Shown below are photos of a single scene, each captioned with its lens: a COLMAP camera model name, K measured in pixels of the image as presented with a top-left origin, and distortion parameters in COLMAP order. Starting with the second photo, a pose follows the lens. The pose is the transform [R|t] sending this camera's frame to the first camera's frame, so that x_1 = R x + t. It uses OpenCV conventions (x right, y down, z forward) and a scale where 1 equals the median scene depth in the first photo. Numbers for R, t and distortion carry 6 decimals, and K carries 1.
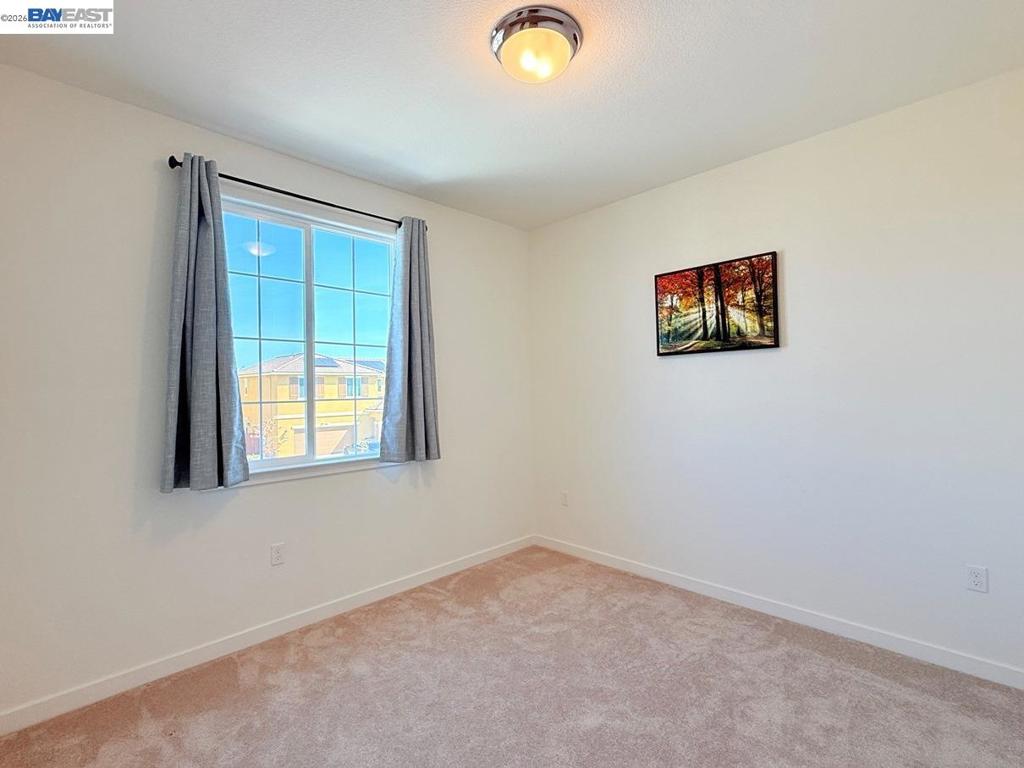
lens RADIAL K [[462.7, 0, 510.7], [0, 462.7, 390.1], [0, 0, 1]] dist [-0.002251, -0.000444]
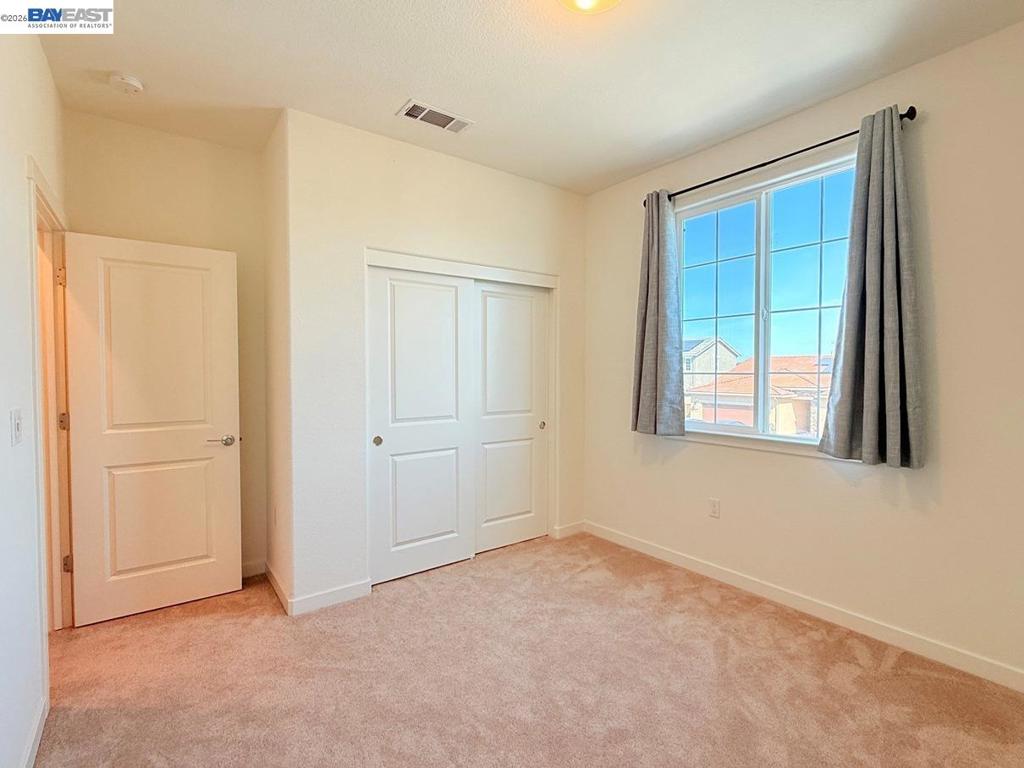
lens RADIAL K [[481.8, 0, 512.0], [0, 481.8, 384.0], [0, 0, 1]] dist [-0.002776, 0.000285]
pose [[-0.135834, 0.047116, -0.989611, 0.659015], [0.011090, 0.998878, 0.046035, -0.006927], [0.990670, -0.004722, -0.136204, 0.618768]]
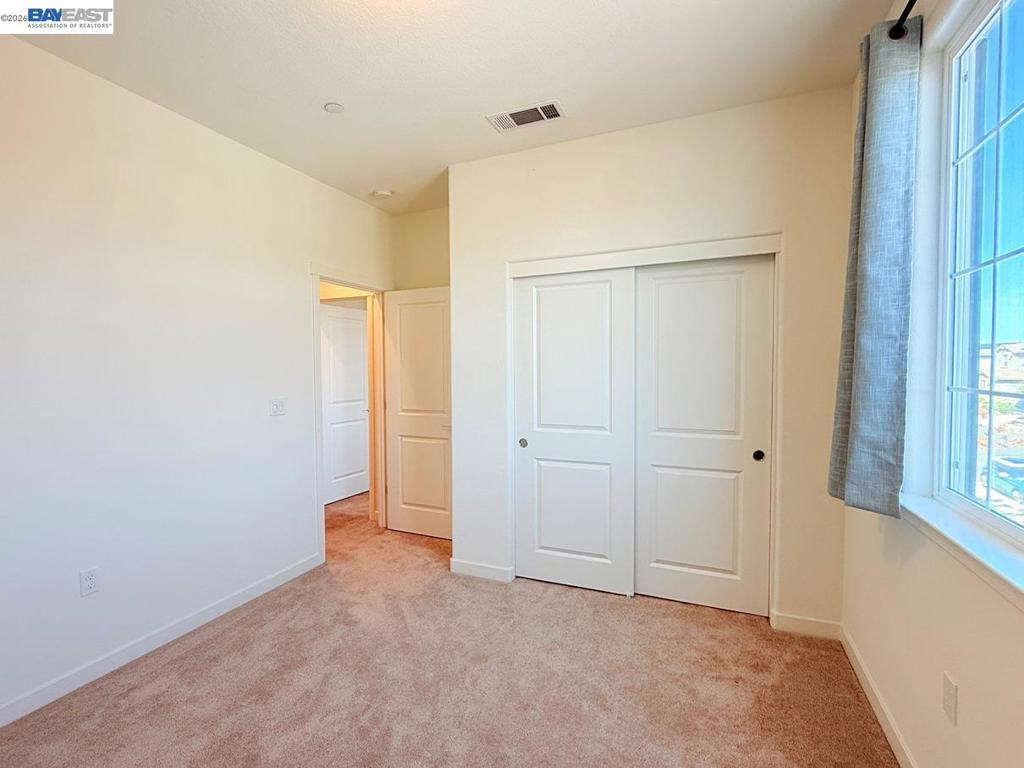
lens RADIAL K [[481.8, 0, 512.0], [0, 481.8, 384.0], [0, 0, 1]] dist [-0.002776, 0.000285]
pose [[-0.925771, 0.039927, -0.375969, 0.106536], [0.028530, 0.998950, 0.035834, -0.013467], [0.377006, 0.022448, -0.925939, 1.193055]]
